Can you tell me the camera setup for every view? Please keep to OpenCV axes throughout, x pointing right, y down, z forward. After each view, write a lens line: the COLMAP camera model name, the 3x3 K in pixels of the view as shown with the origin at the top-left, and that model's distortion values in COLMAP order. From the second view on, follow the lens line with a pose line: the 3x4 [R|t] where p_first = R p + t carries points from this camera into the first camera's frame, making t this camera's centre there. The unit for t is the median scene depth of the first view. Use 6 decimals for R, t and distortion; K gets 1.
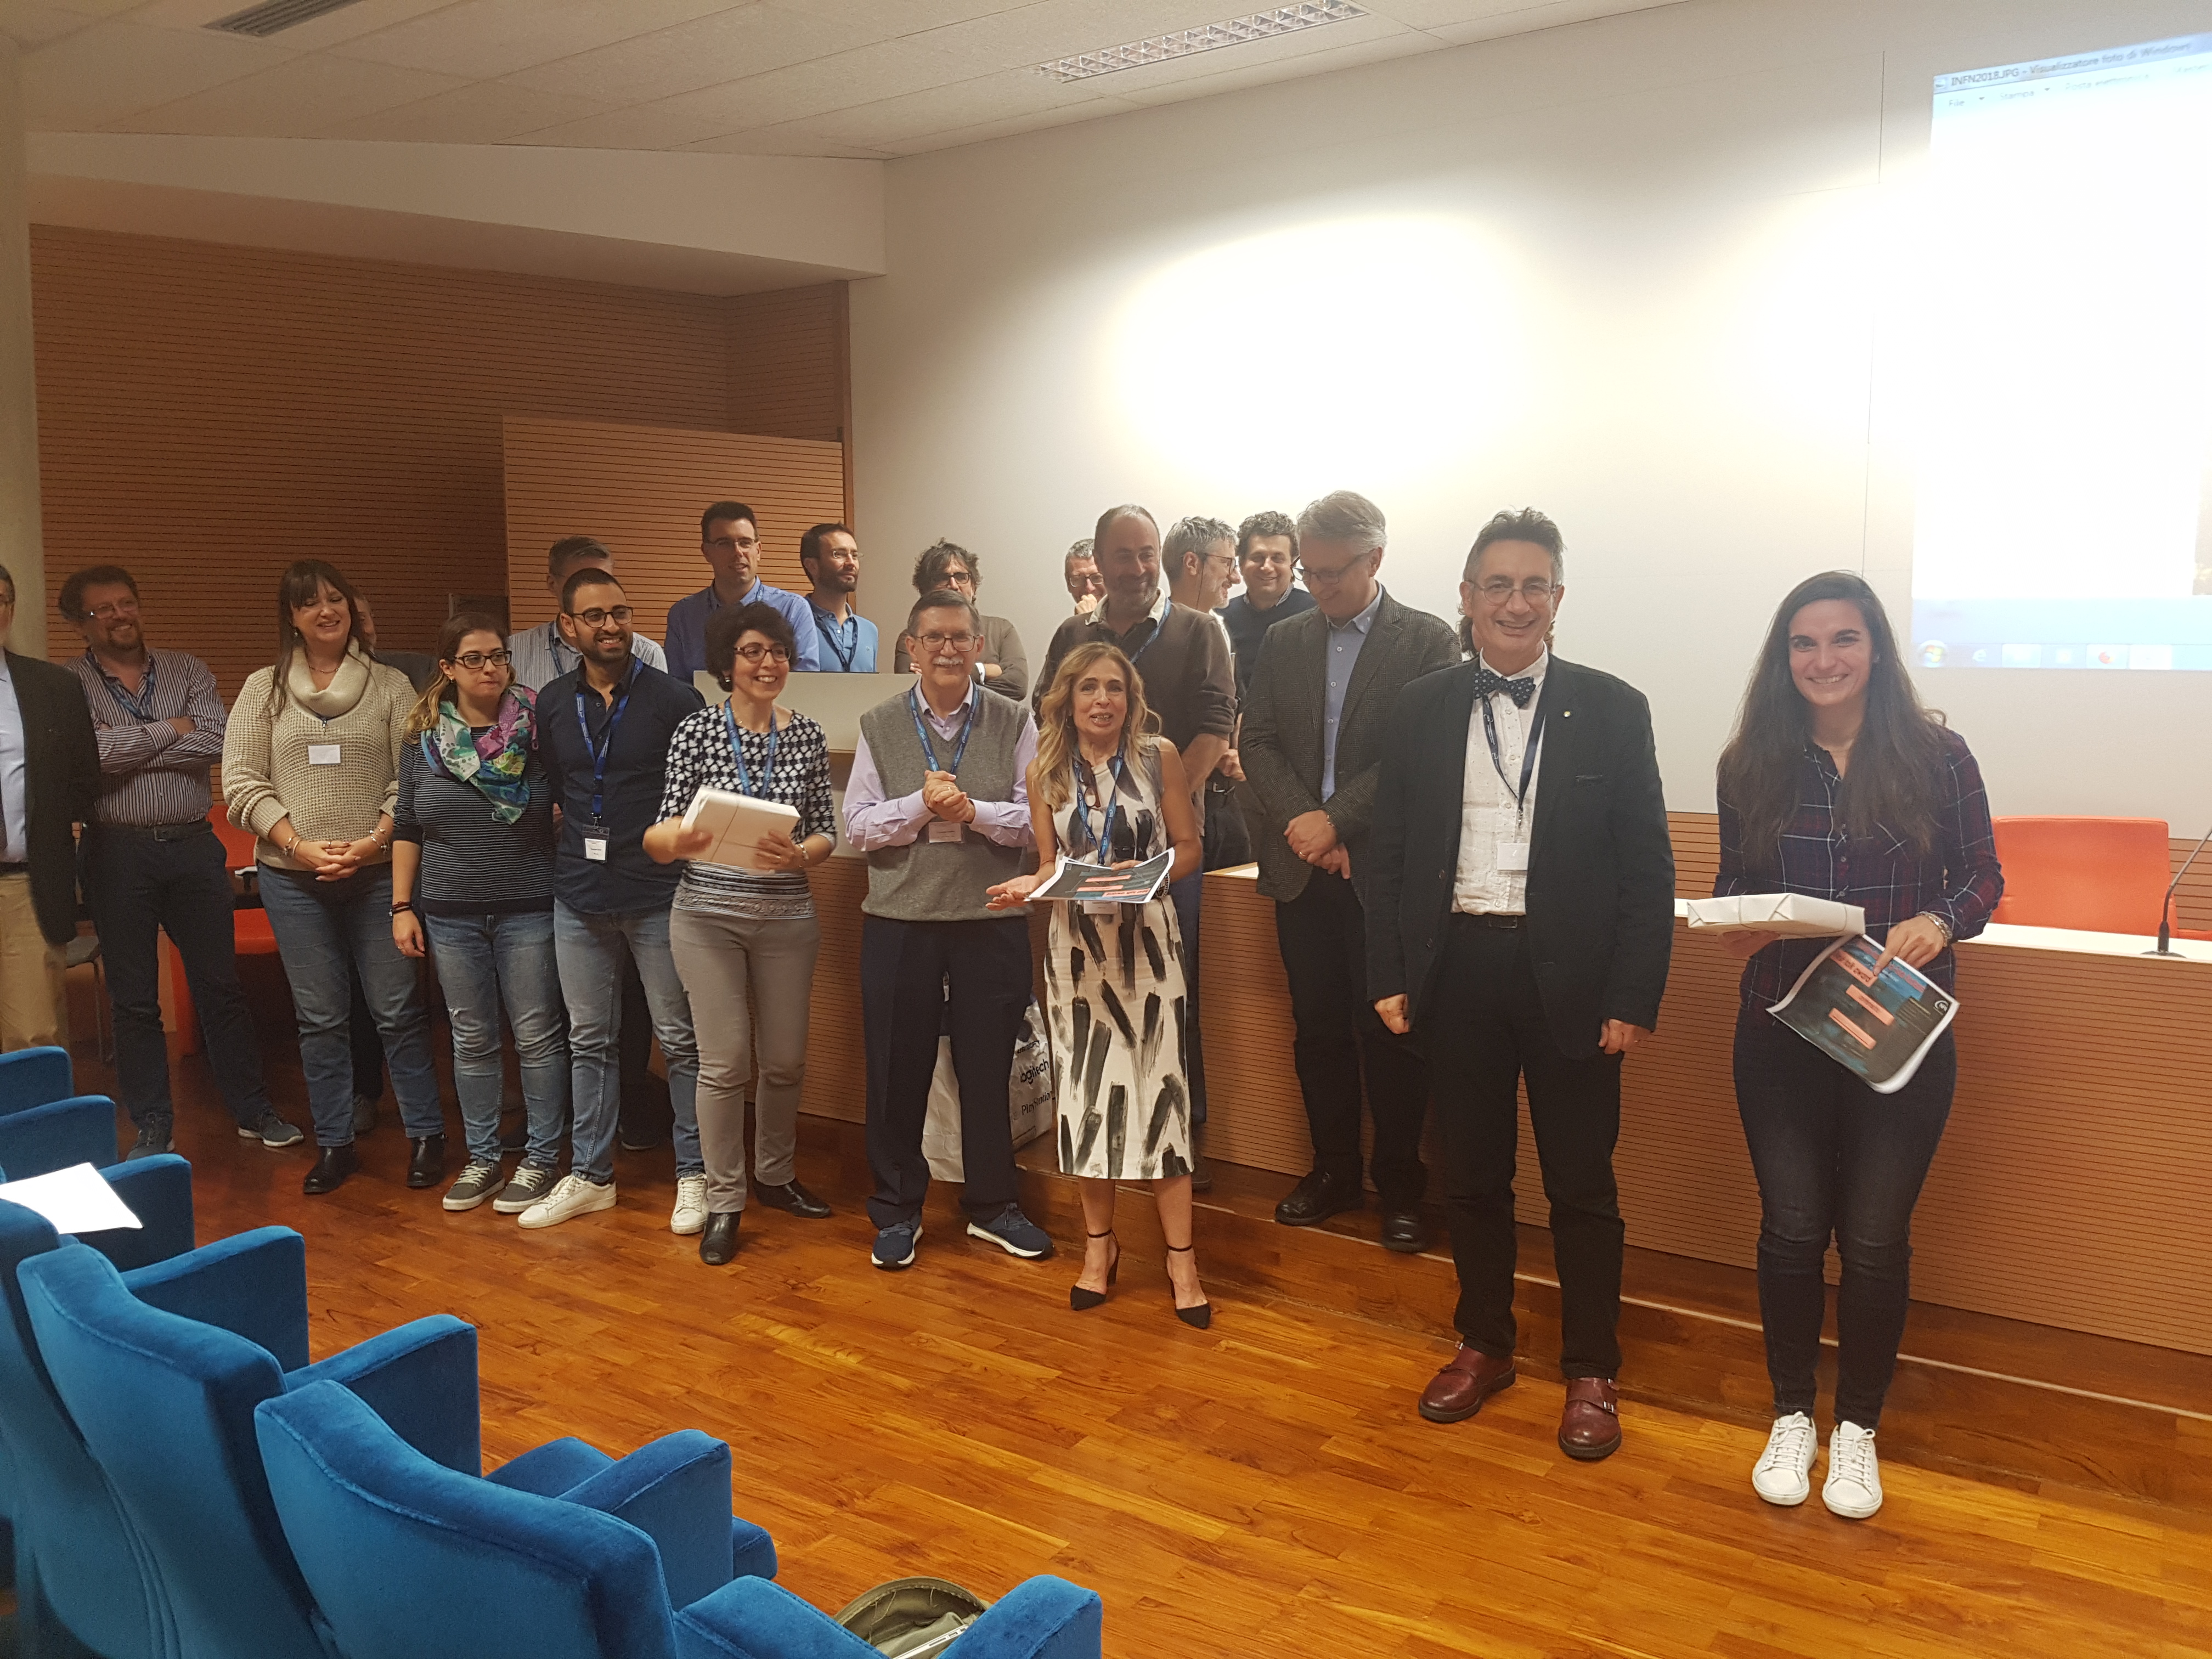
lens RADIAL K [[1689.4, 0, 1103.8], [0, 1689.4, 747.9], [0, 0, 1]] dist [0.077598, -0.129658]
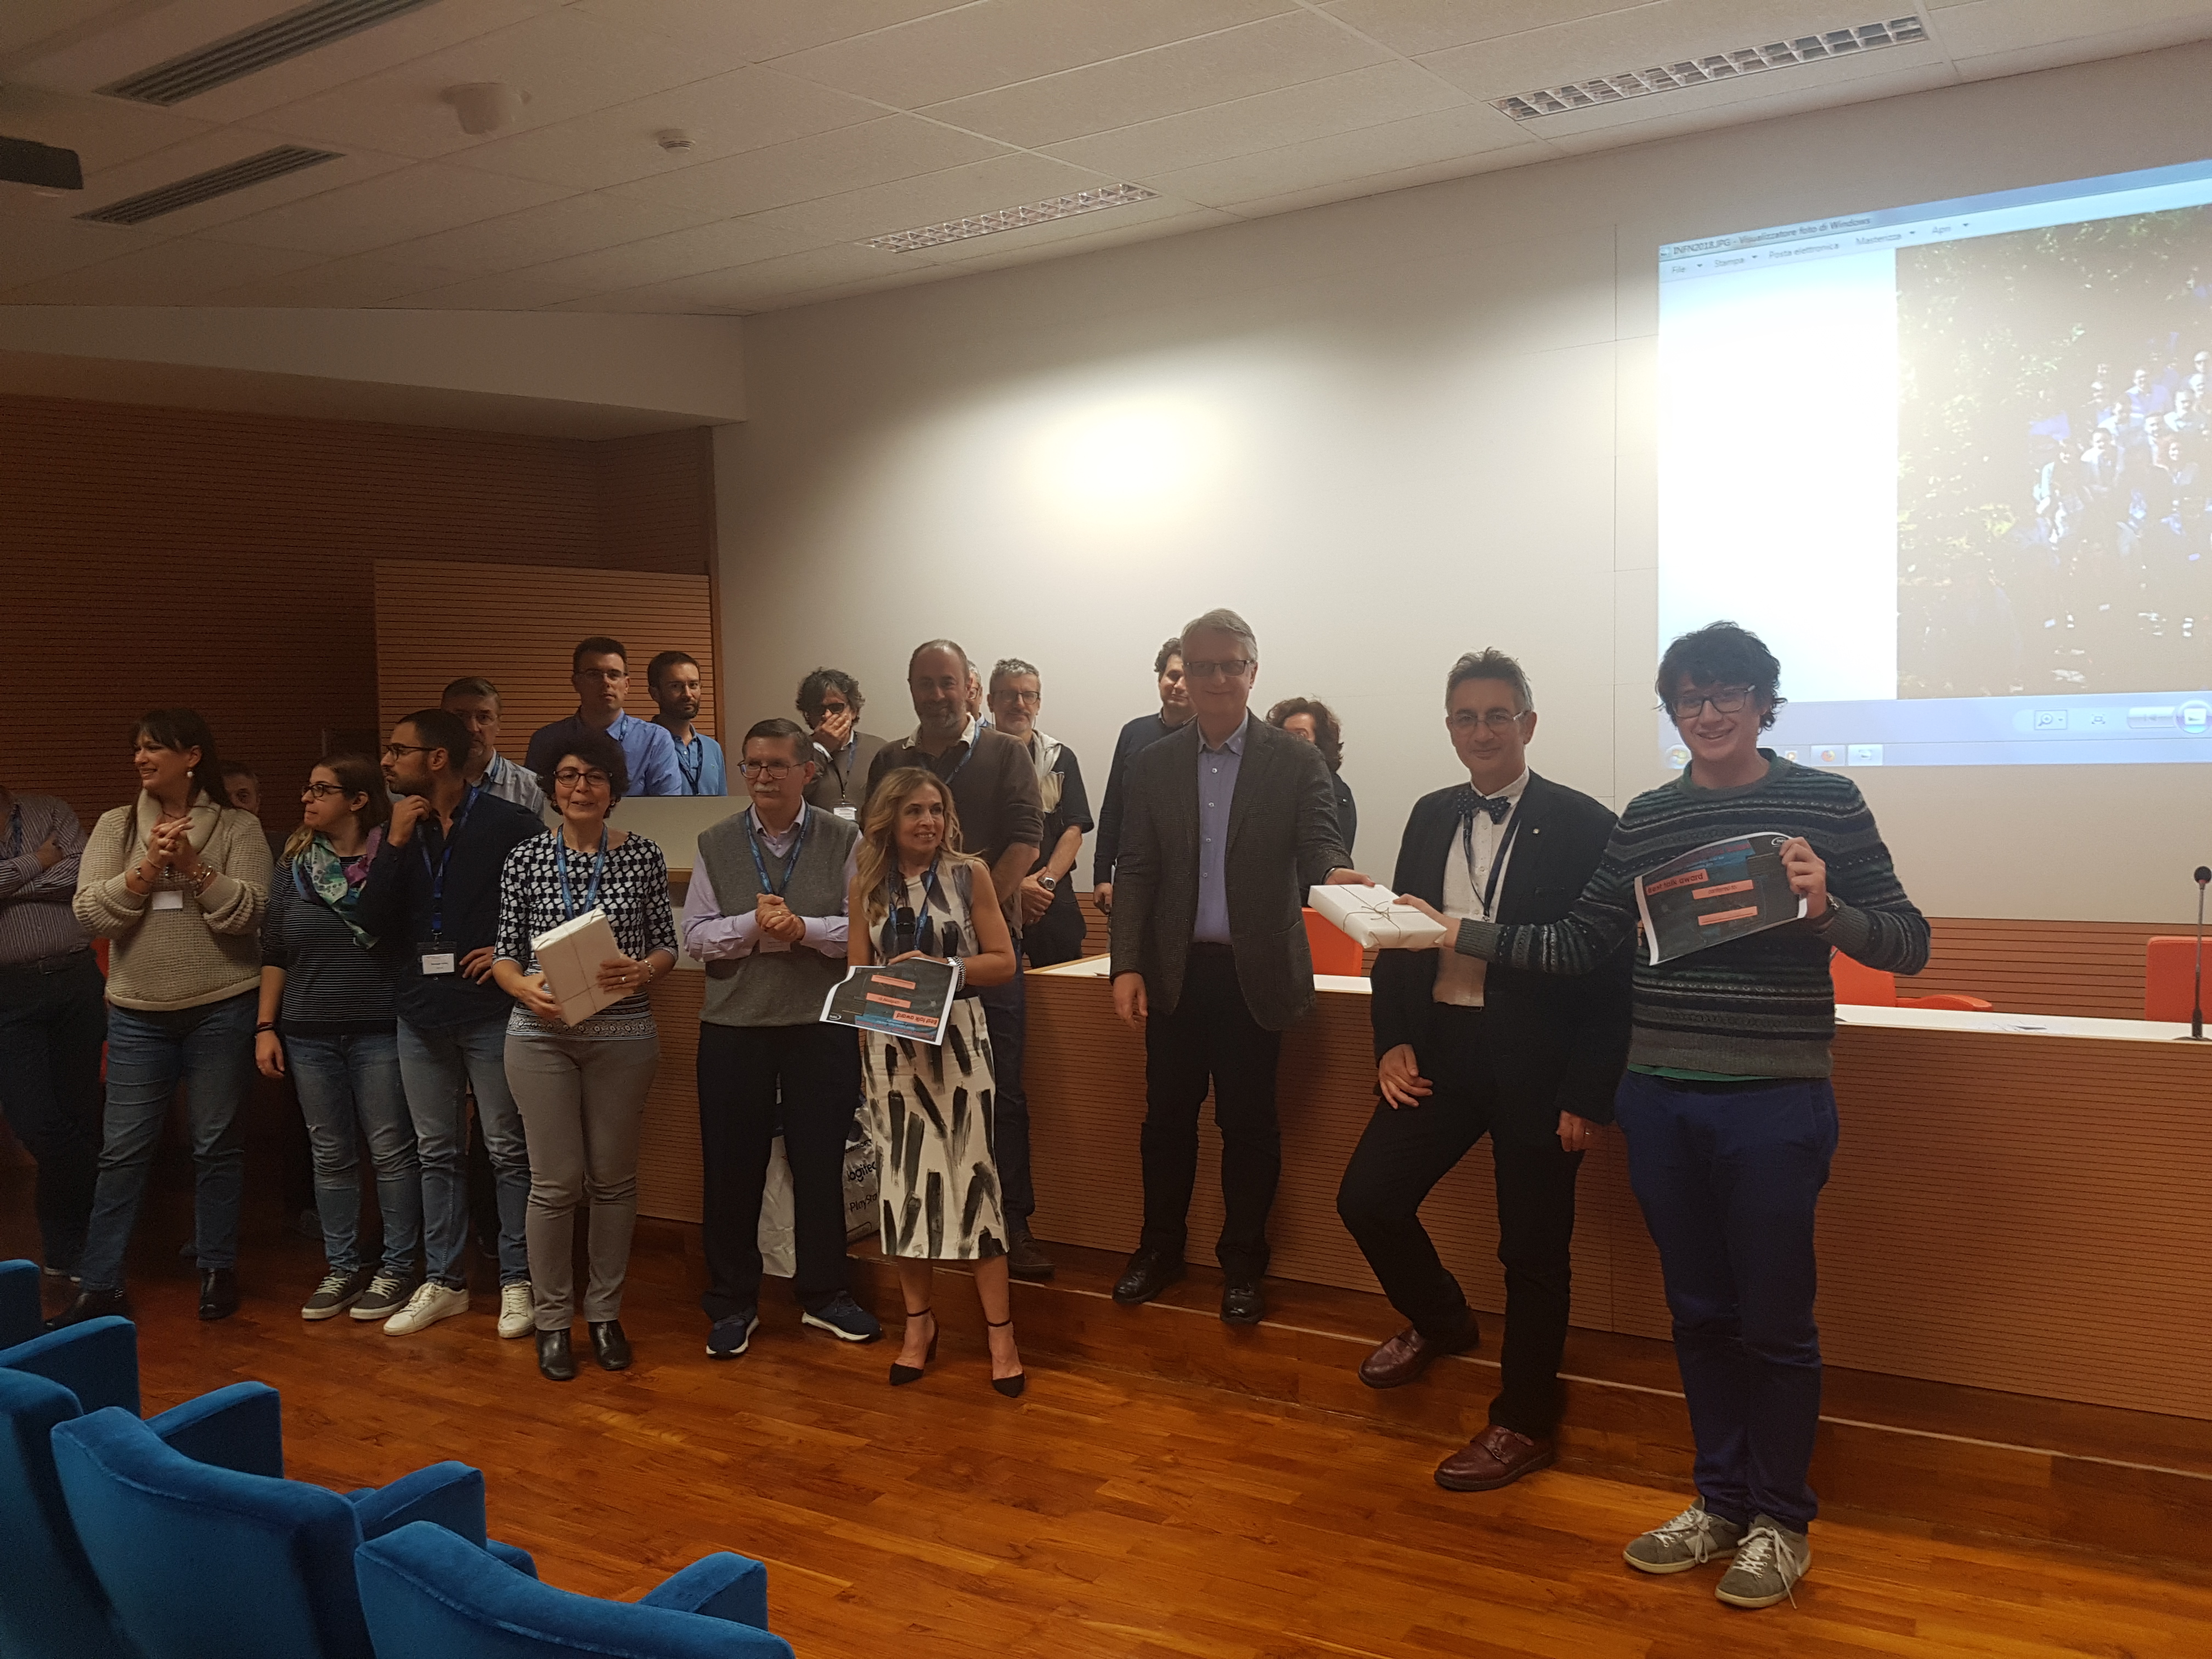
lens RADIAL K [[1657.2, 0, 1108.4], [0, 1657.2, 769.6], [0, 0, 1]] dist [0.056108, -0.109941]
pose [[0.998011, -0.024077, 0.058256, 0.064304], [0.027191, 0.998210, -0.053270, 0.001203], [-0.056869, 0.054748, 0.996879, -0.078344]]
